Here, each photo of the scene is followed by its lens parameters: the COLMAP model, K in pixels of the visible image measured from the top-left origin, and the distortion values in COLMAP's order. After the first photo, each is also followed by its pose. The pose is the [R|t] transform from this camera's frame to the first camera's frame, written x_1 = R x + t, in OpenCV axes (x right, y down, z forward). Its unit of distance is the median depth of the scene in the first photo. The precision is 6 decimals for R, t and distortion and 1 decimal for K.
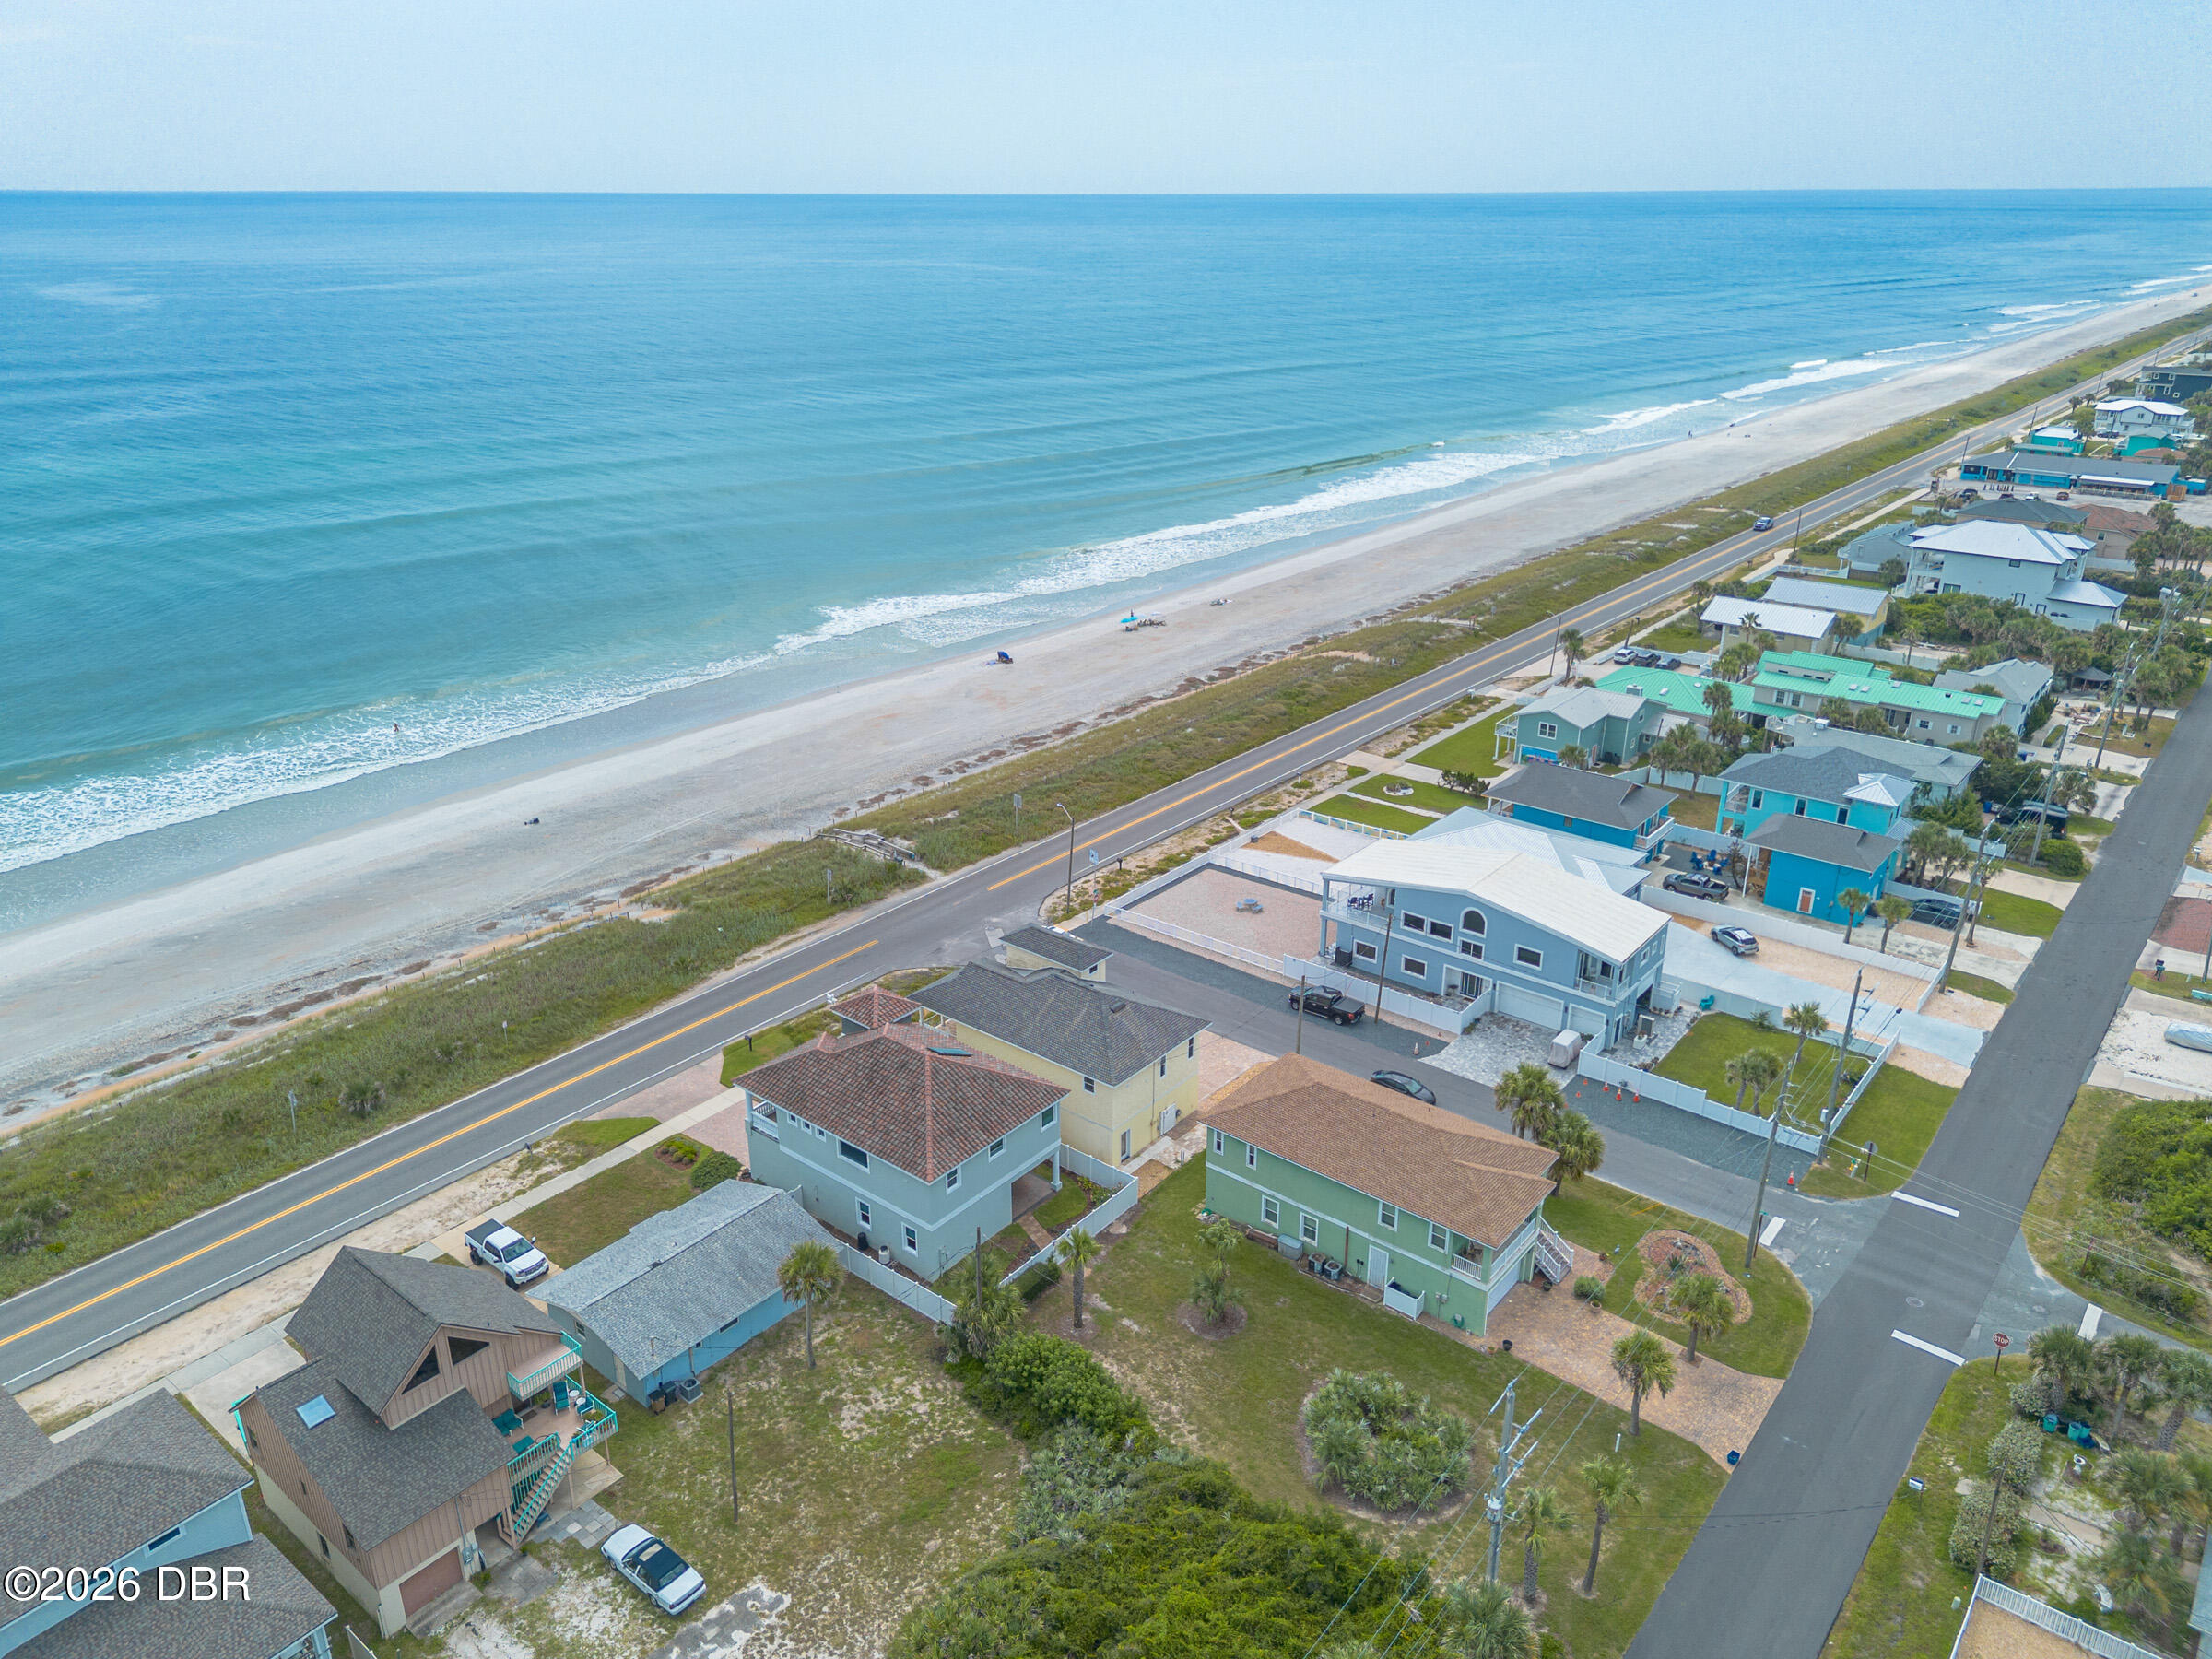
lens RADIAL K [[1558.8, 0, 1103.9], [0, 1558.8, 851.2], [0, 0, 1]] dist [0.080060, -0.079759]
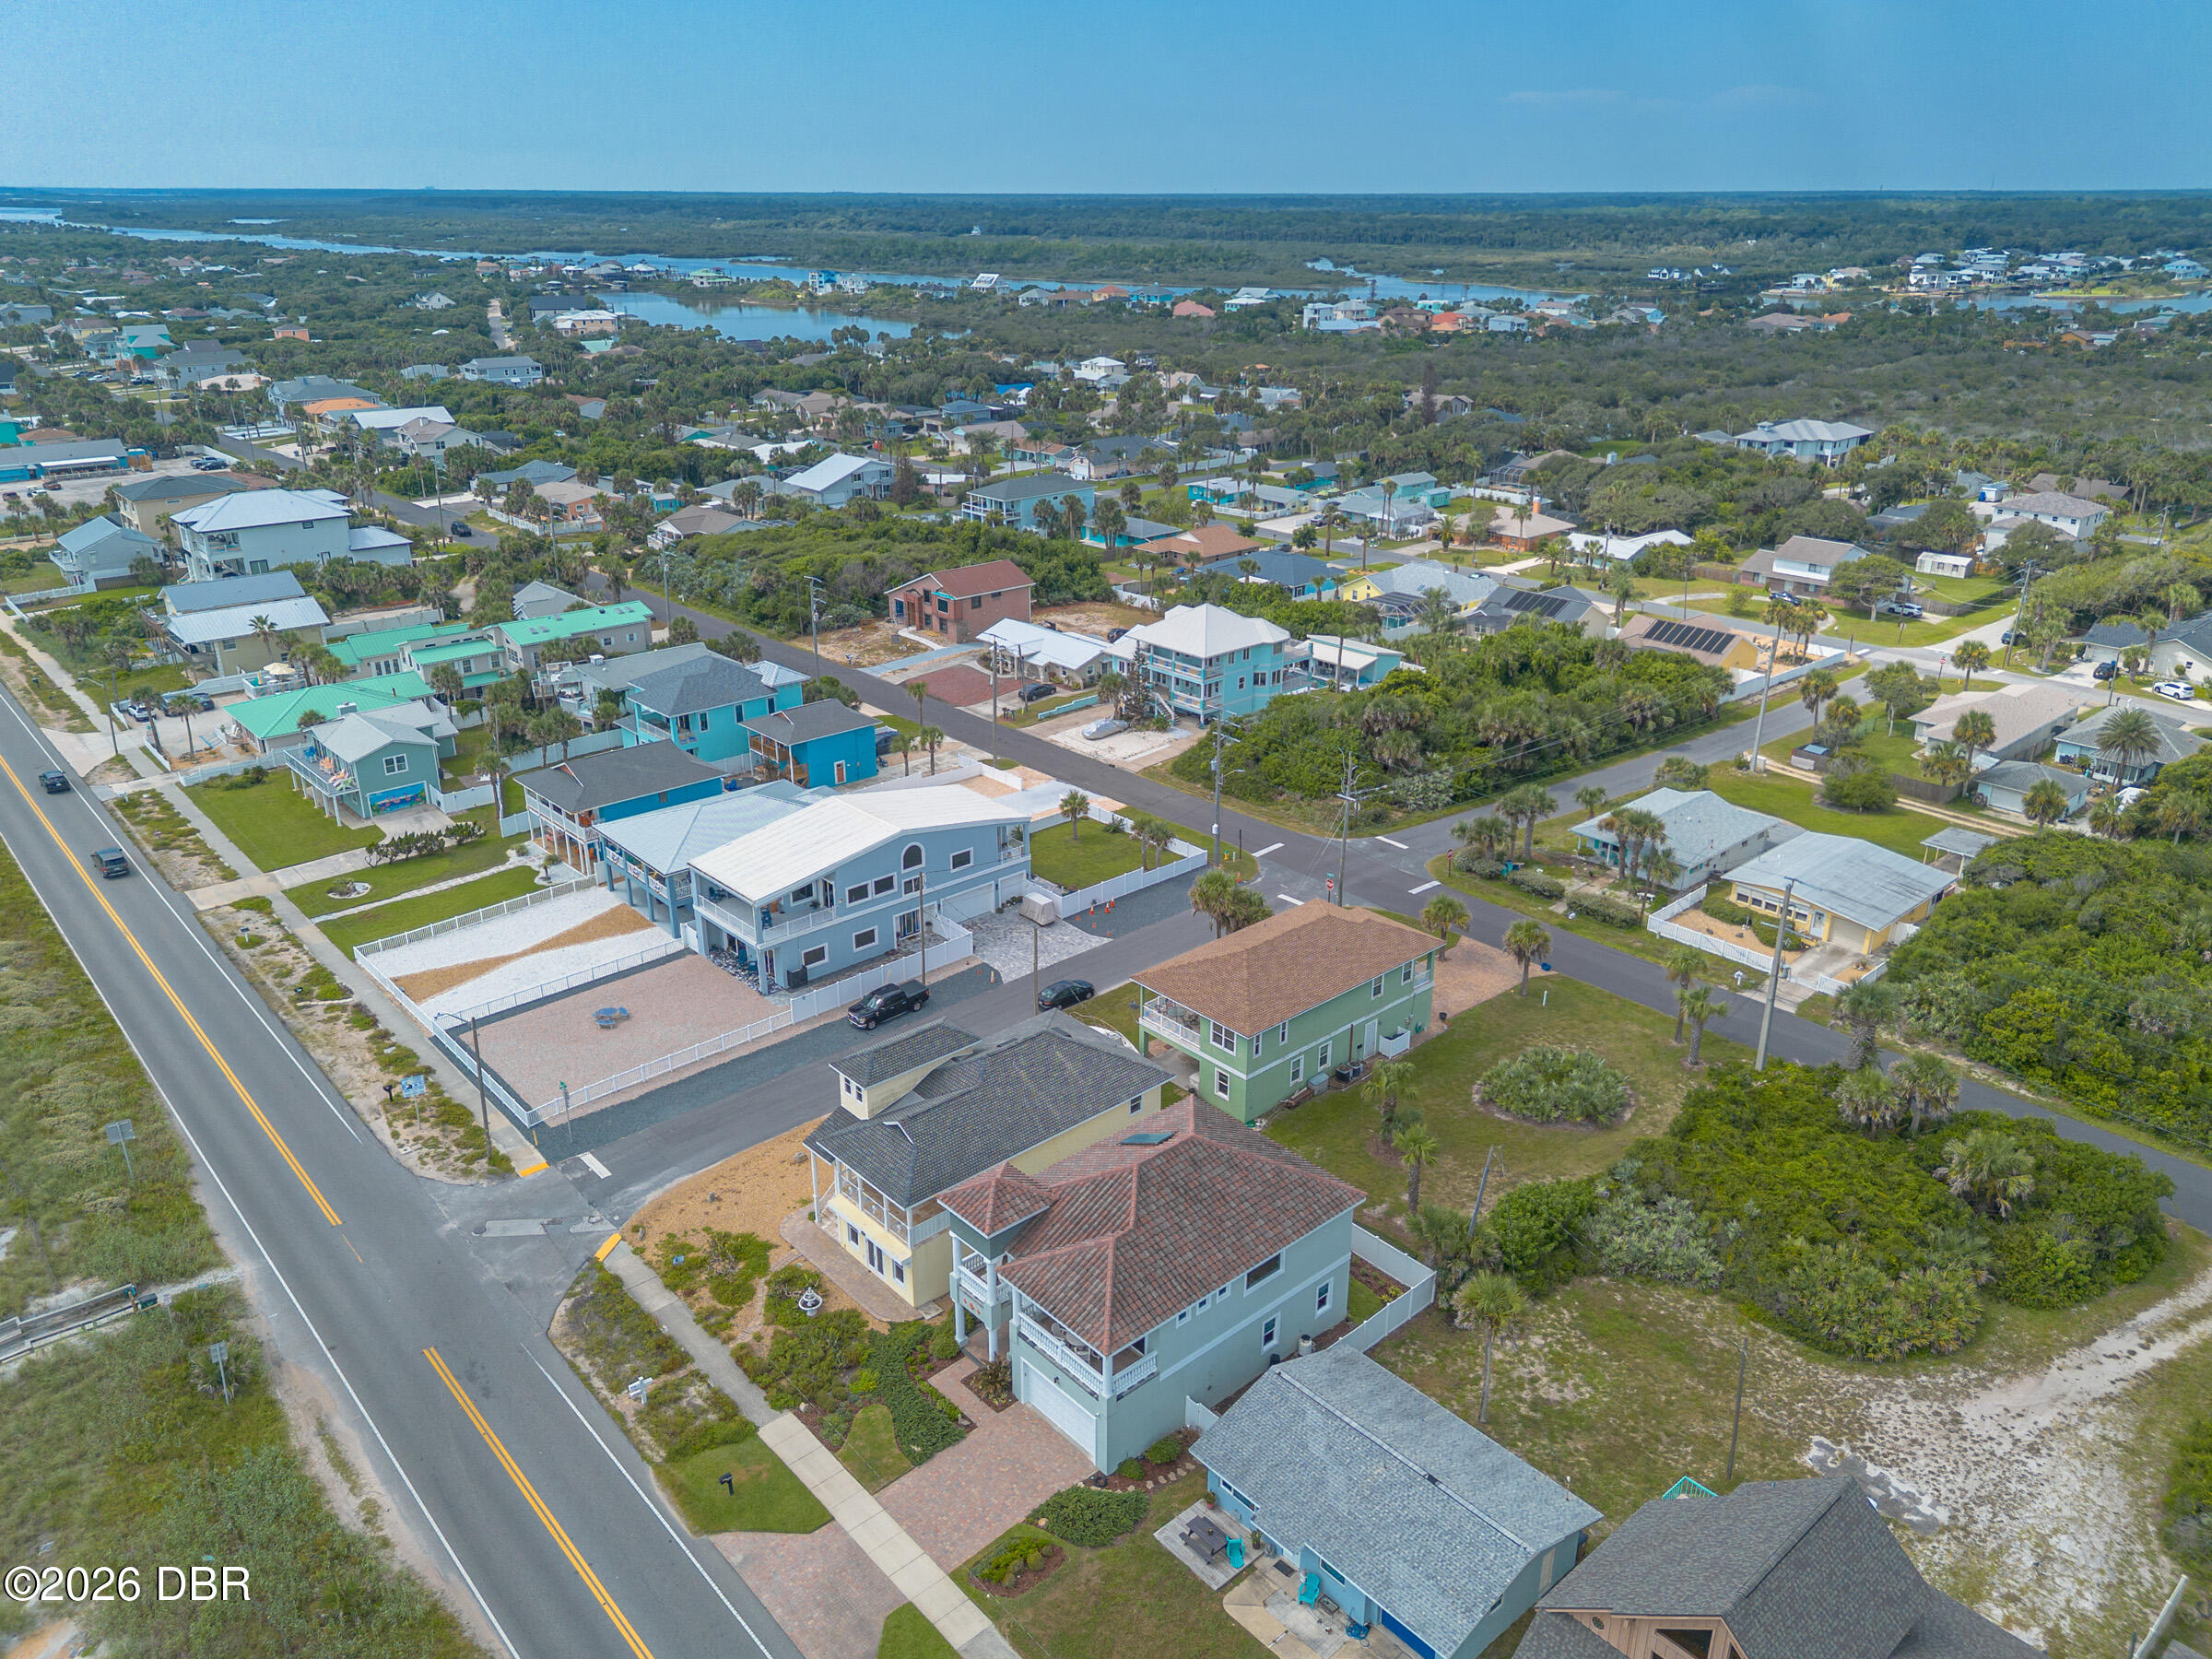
lens RADIAL K [[1571.2, 0, 1103.8], [0, 1571.2, 837.0], [0, 0, 1]] dist [0.071177, -0.070128]
pose [[0.158116, -0.372160, 0.914602, -0.576882], [0.381975, 0.877195, 0.290903, -0.185925], [-0.910546, 0.303358, 0.280854, 0.543742]]
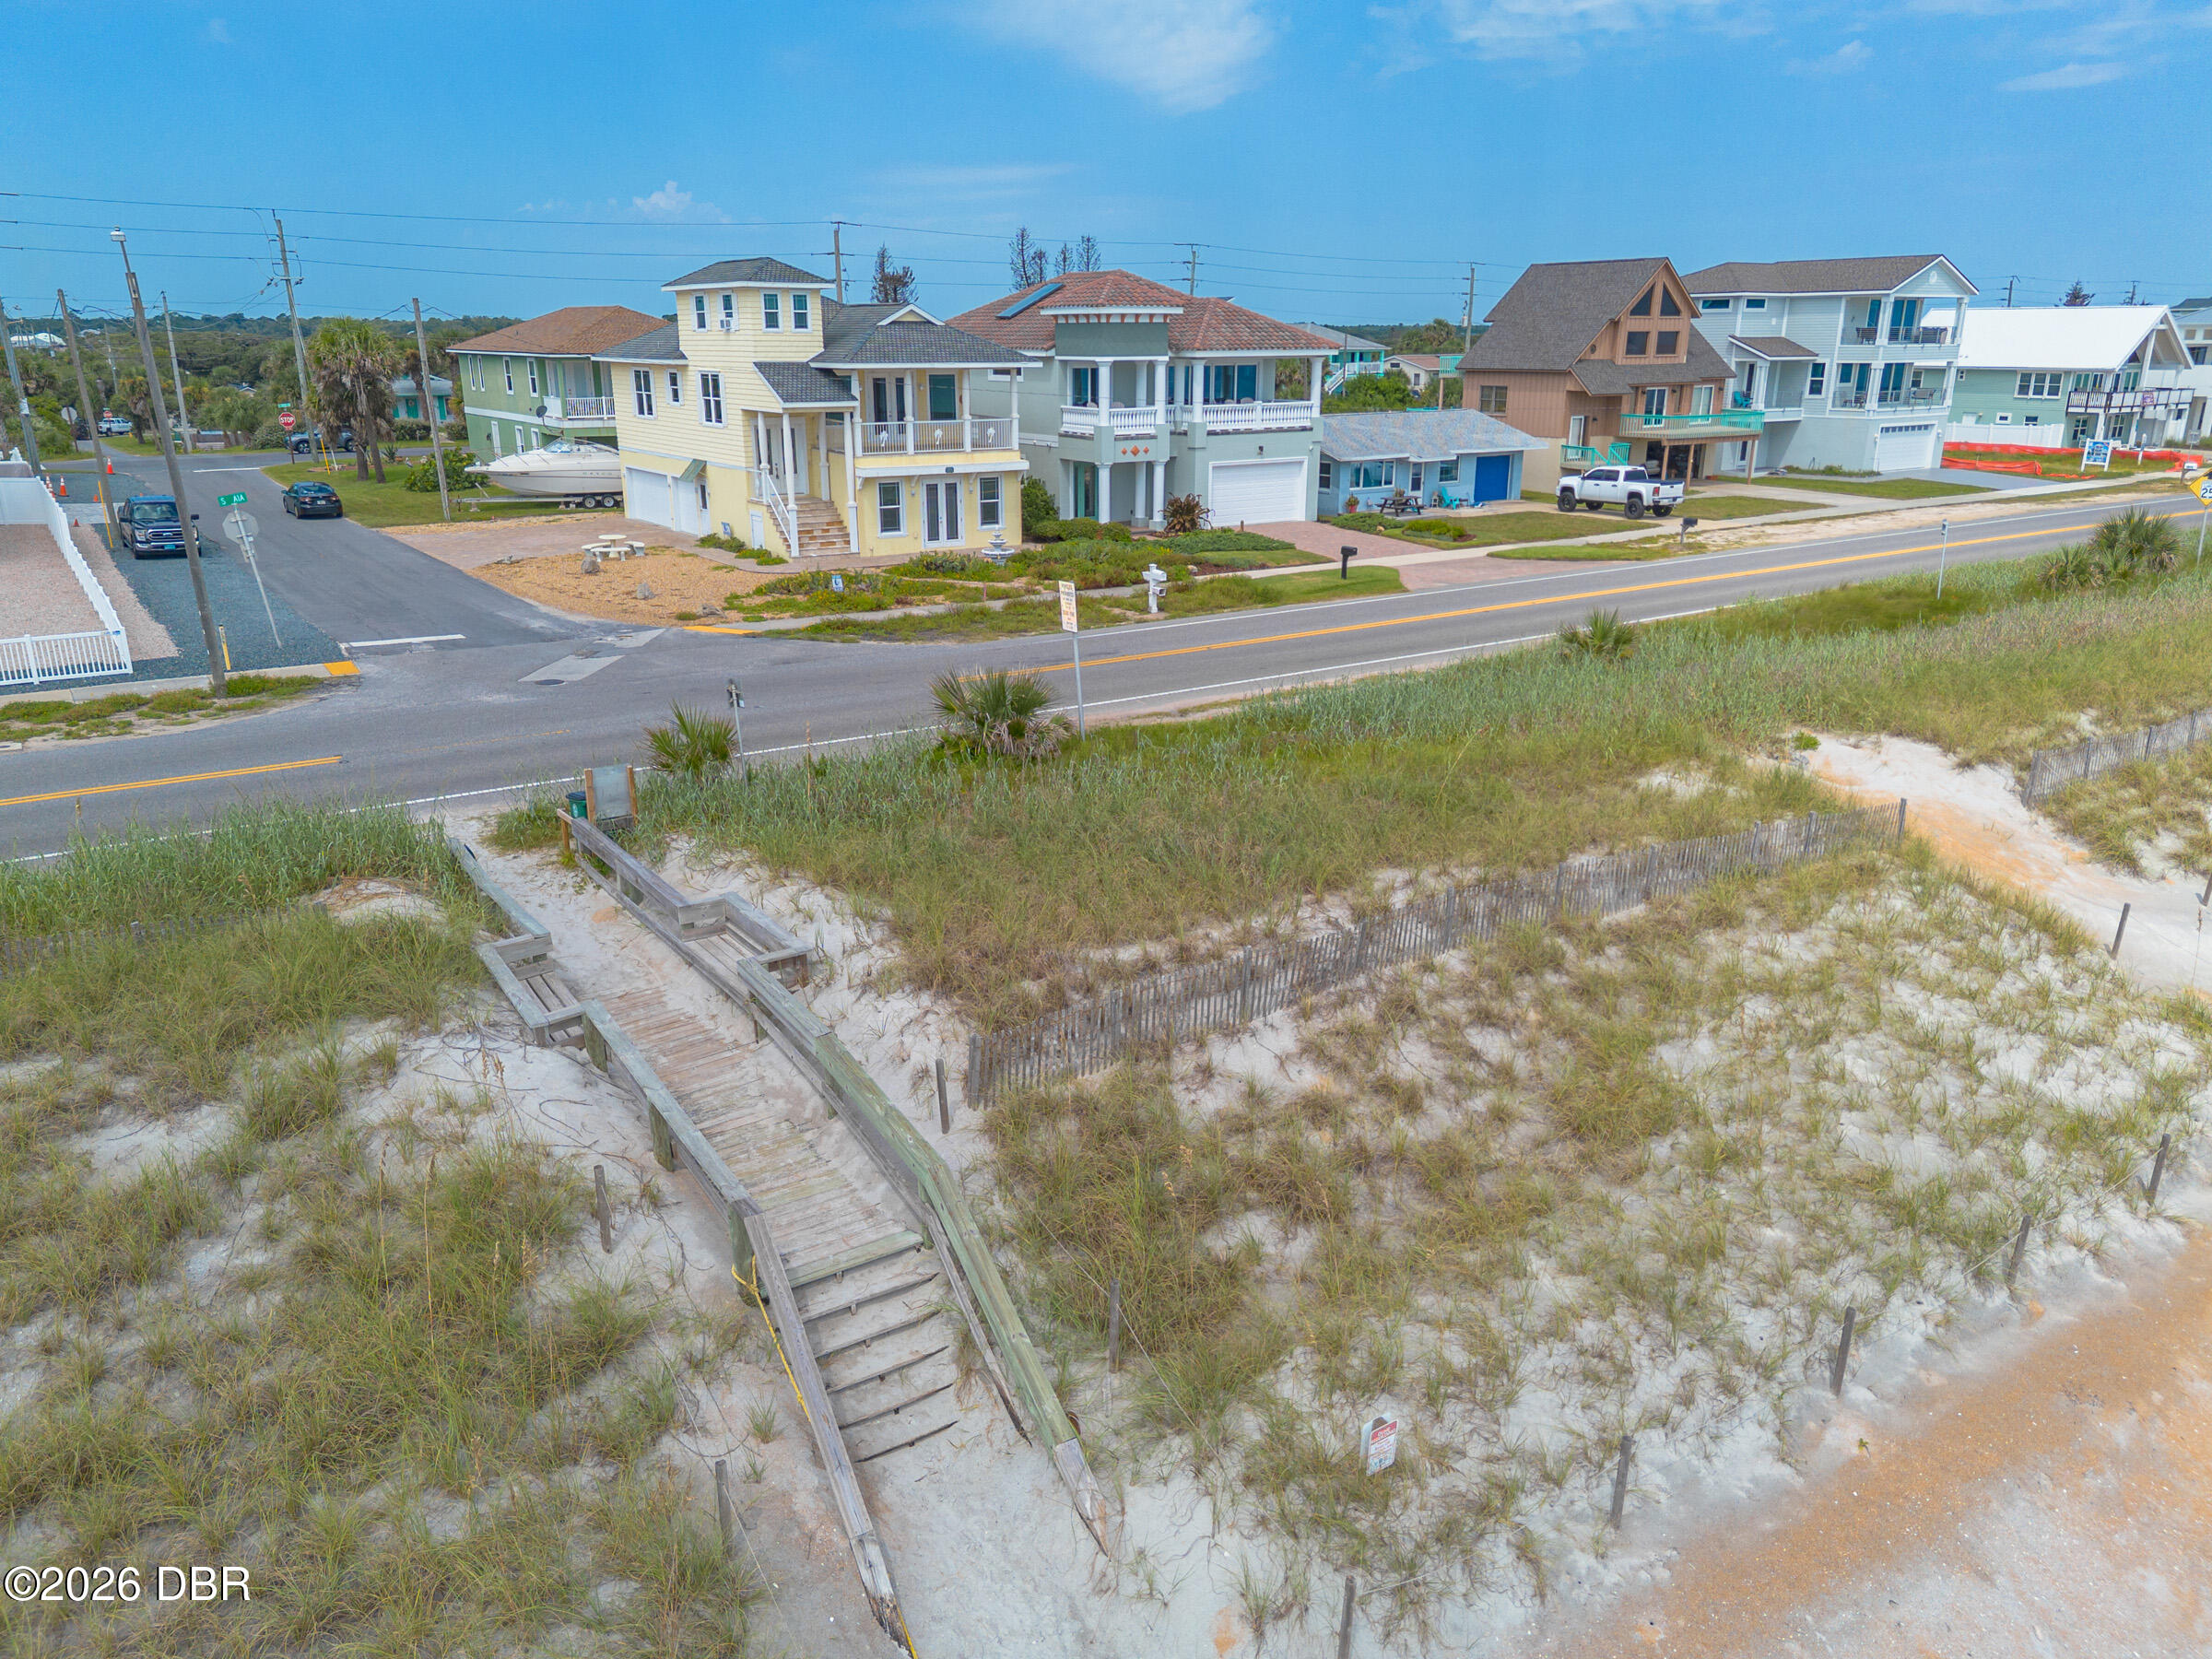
lens RADIAL K [[1571.2, 0, 1103.8], [0, 1571.2, 837.0], [0, 0, 1]] dist [0.071177, -0.070128]
pose [[-0.960222, -0.085735, 0.265751, -0.249004], [0.107067, 0.765921, 0.633957, -0.098341], [-0.257896, 0.637193, -0.726275, 1.216107]]
